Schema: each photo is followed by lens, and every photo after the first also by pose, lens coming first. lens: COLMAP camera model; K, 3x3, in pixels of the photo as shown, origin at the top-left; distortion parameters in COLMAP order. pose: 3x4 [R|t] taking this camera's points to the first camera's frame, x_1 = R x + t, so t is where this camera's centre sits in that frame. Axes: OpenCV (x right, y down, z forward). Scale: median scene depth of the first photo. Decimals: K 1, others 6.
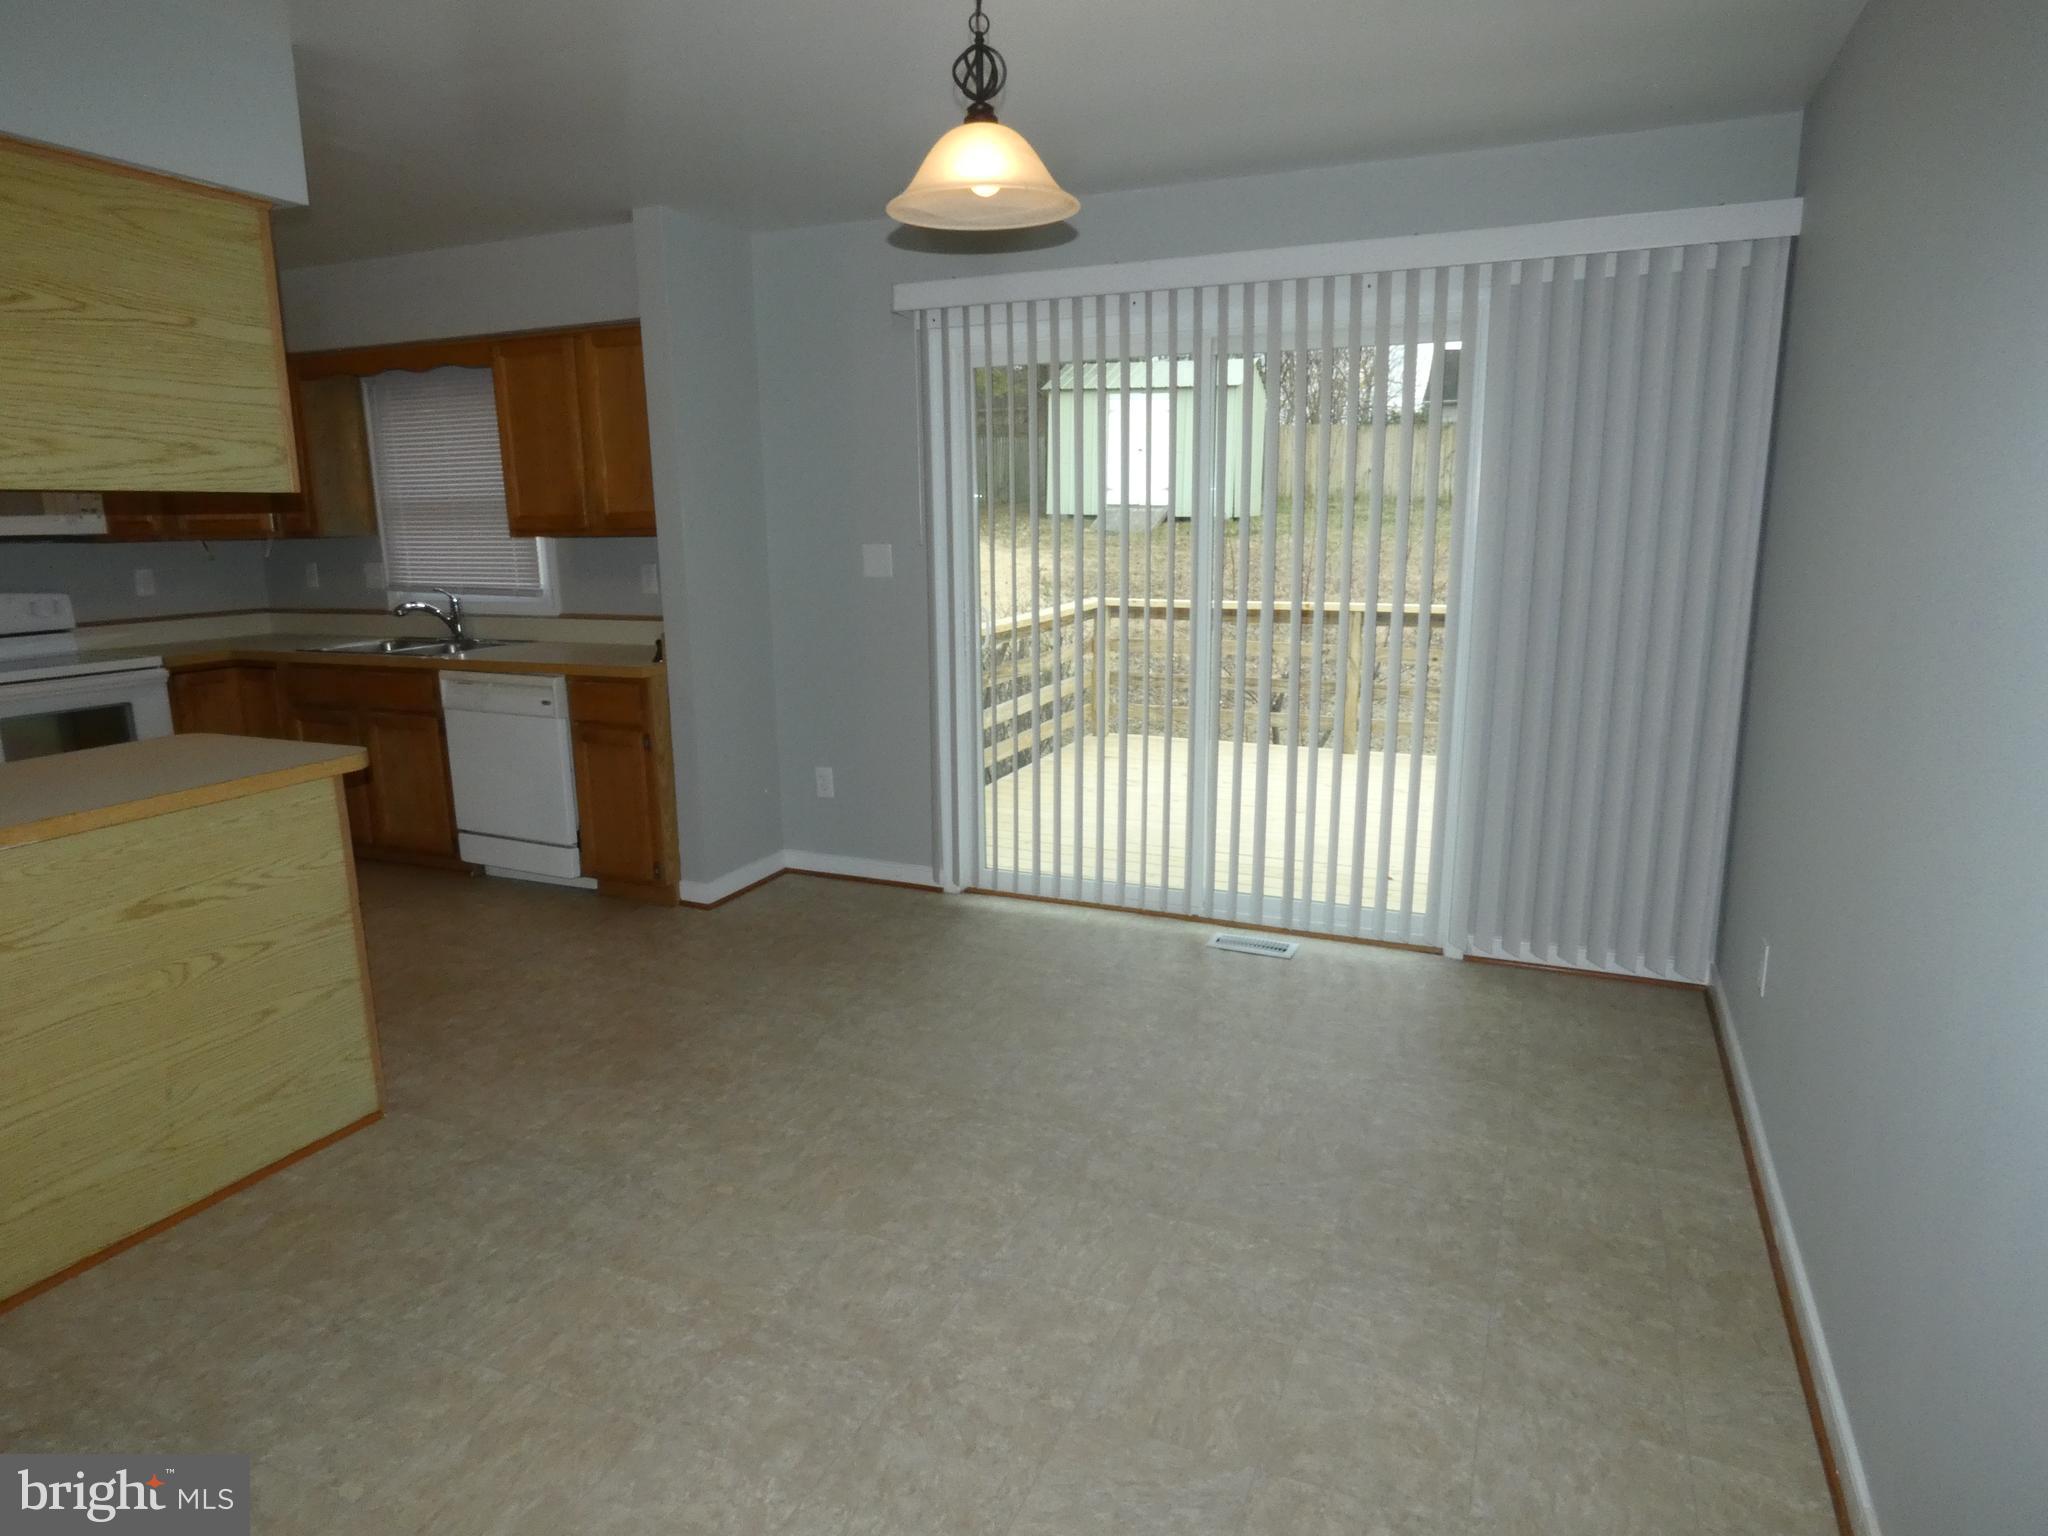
lens RADIAL K [[1225.4, 0, 1027.7], [0, 1225.4, 771.6], [0, 0, 1]] dist [-0.014078, 0.006752]
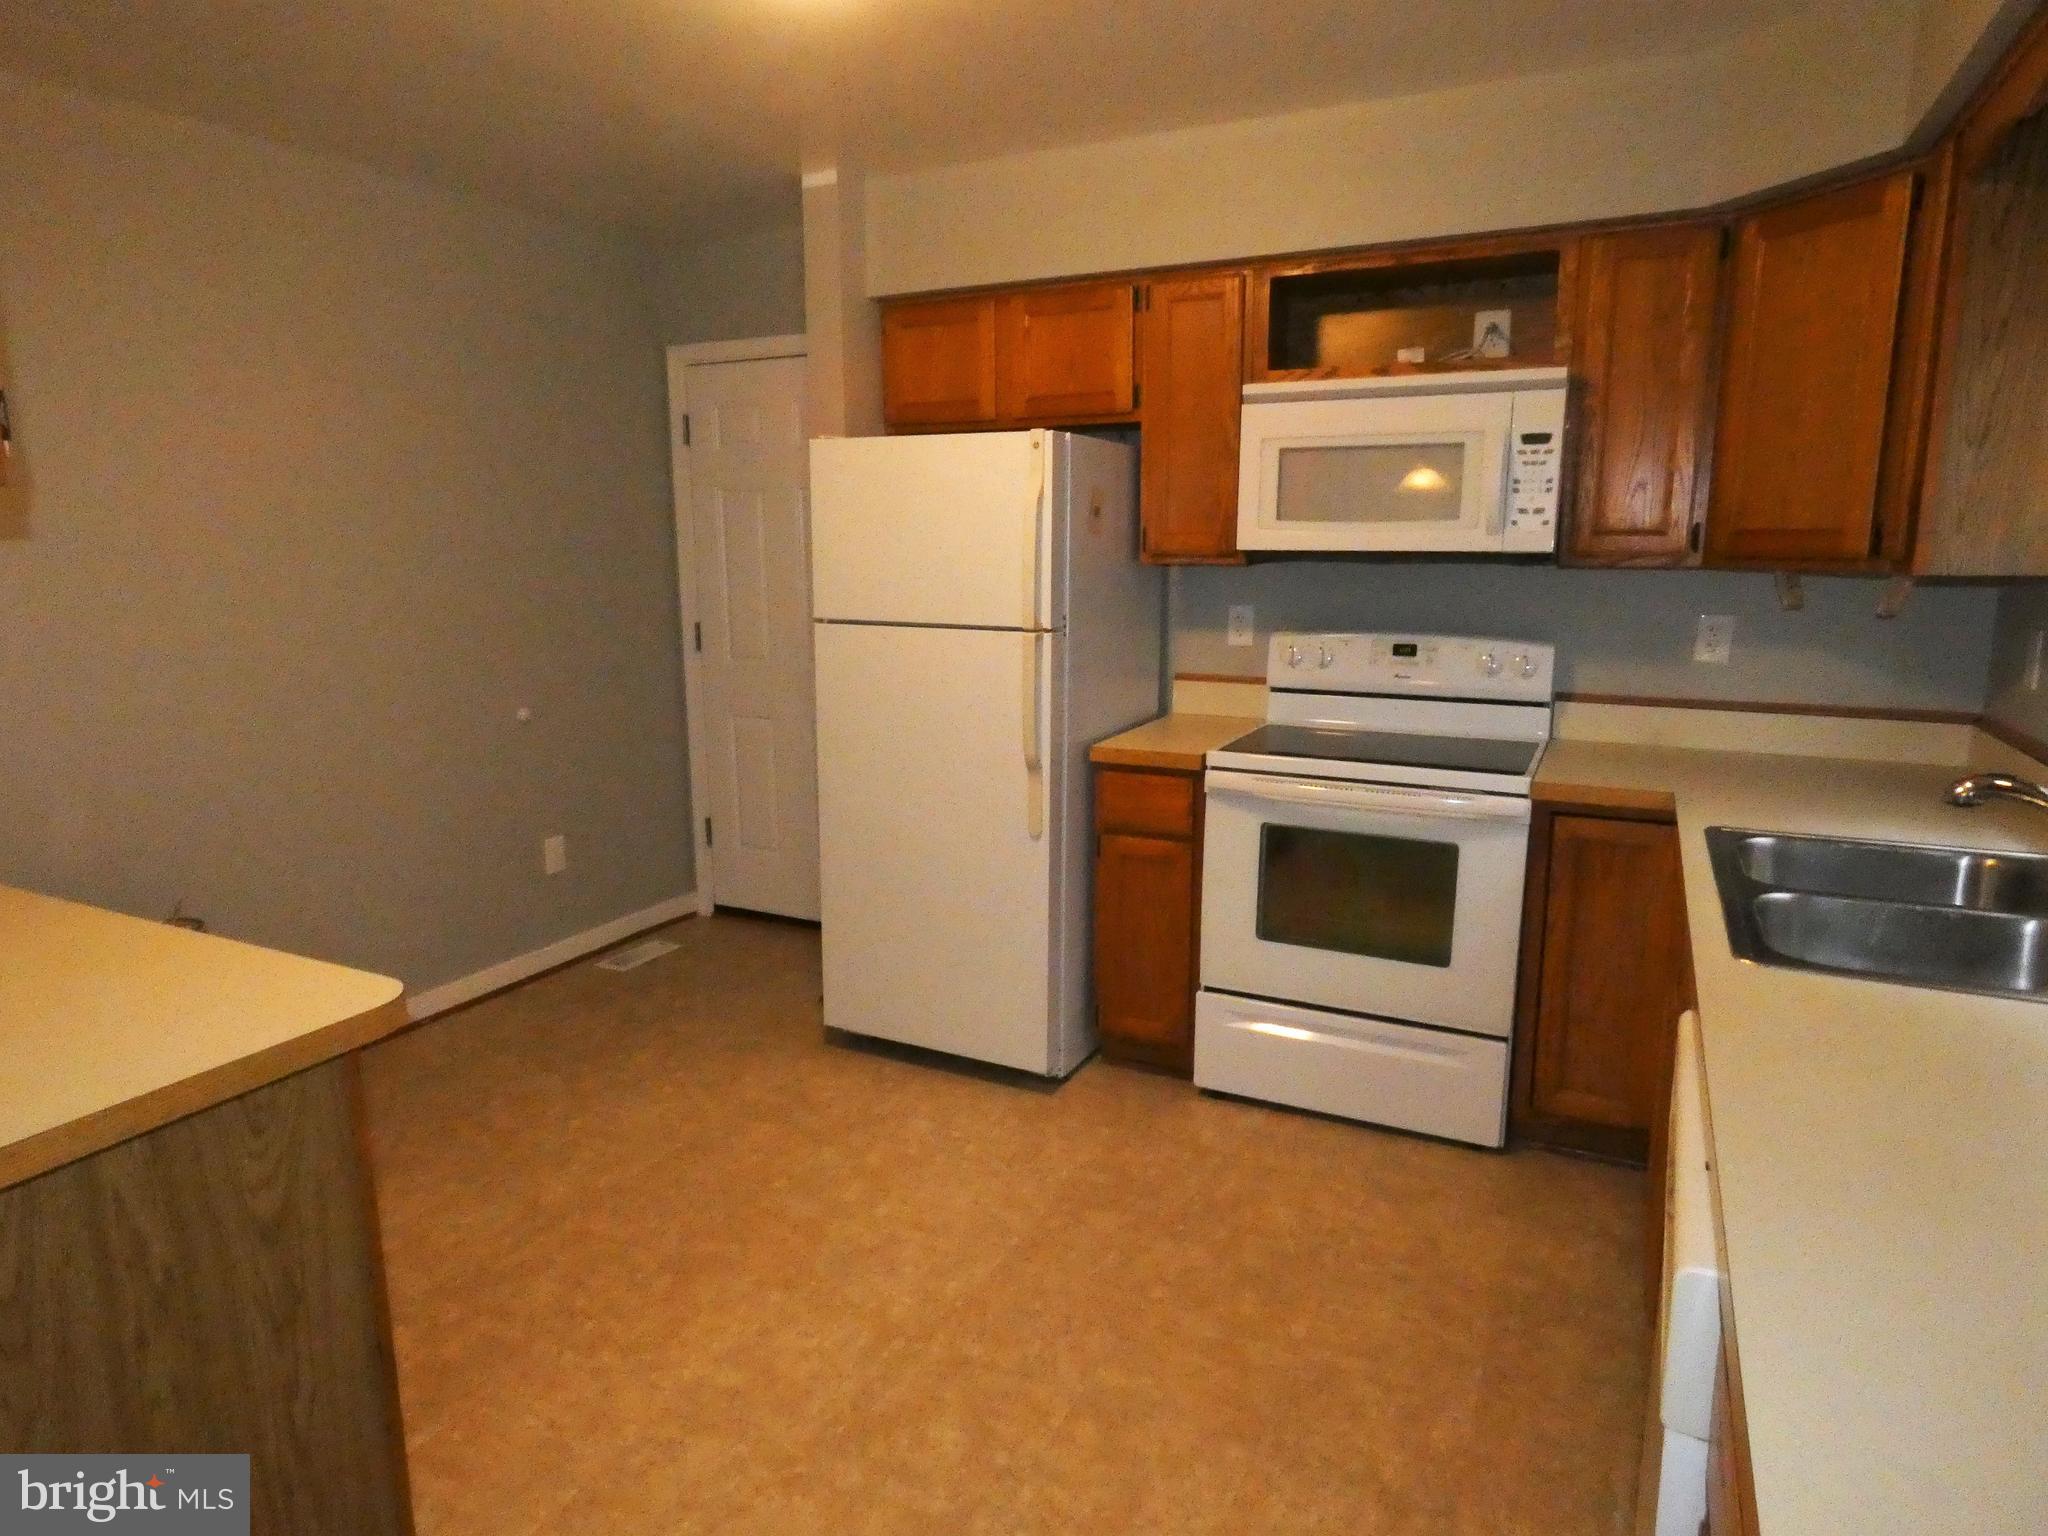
lens RADIAL K [[1225.4, 0, 1023.6], [0, 1225.4, 774.3], [0, 0, 1]] dist [-0.014078, 0.006752]
pose [[-0.047429, 0.208797, -0.976808, -0.181322], [-0.200977, 0.955915, 0.214089, -0.183616], [0.978447, 0.206470, -0.003375, 0.851655]]
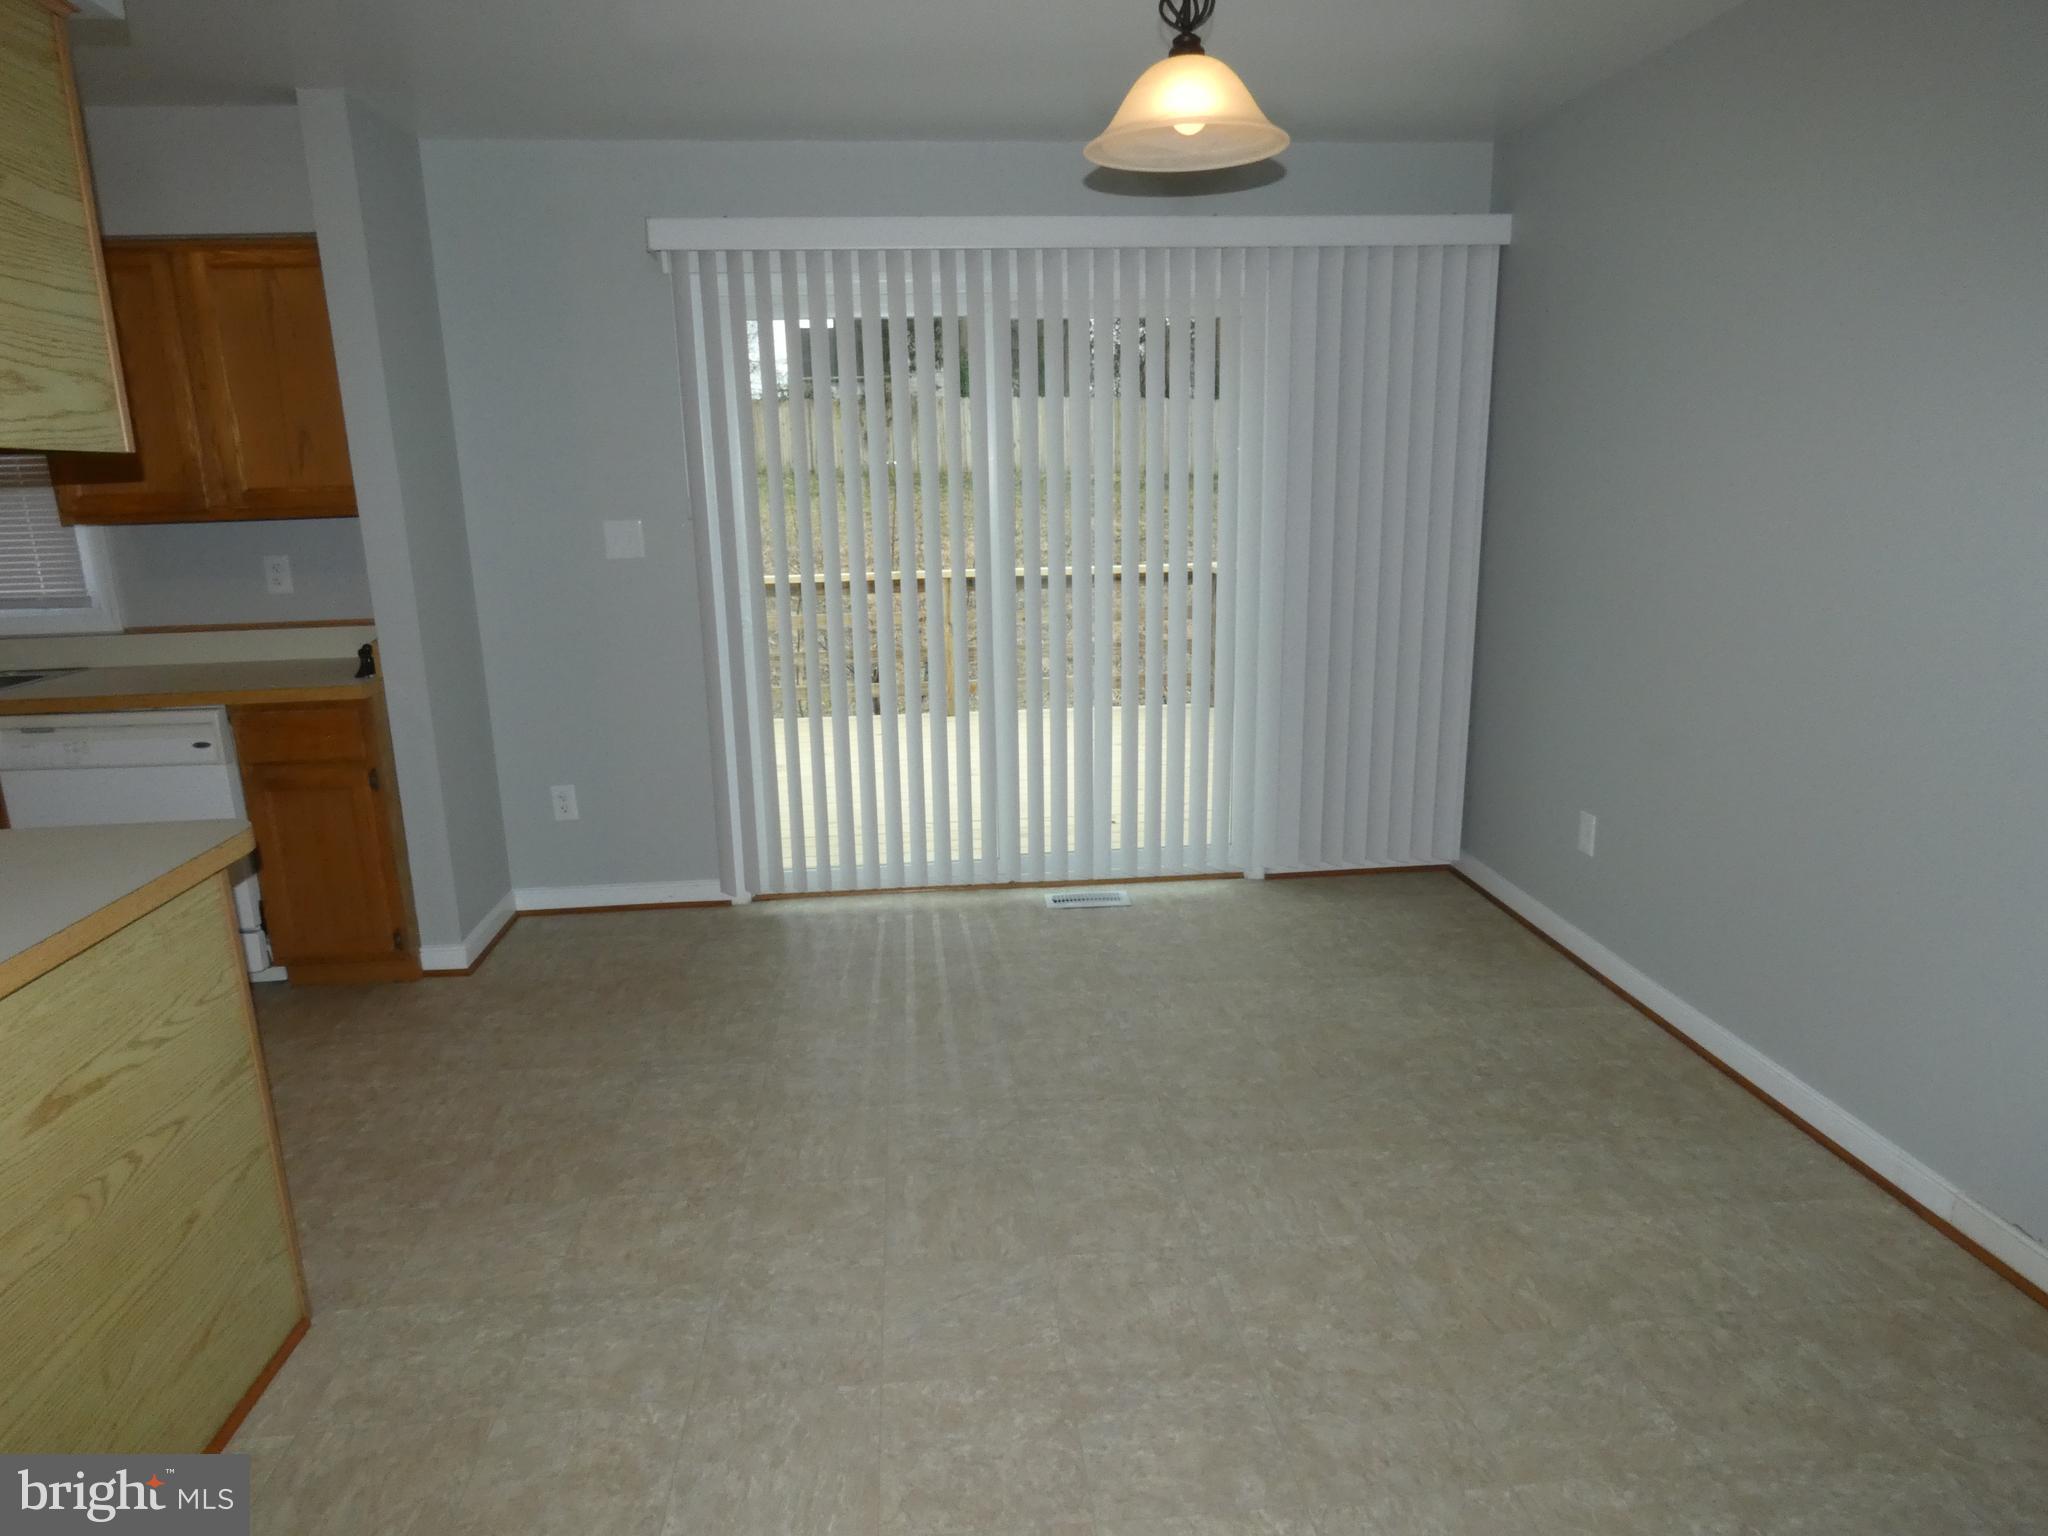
lens RADIAL K [[1225.4, 0, 1010.7], [0, 1225.4, 769.1], [0, 0, 1]] dist [-0.014078, 0.006752]
pose [[0.873260, -0.122141, 0.471697, -0.314940], [0.114390, 0.992407, 0.045201, -0.018977], [-0.473637, 0.014485, 0.880601, 0.111735]]
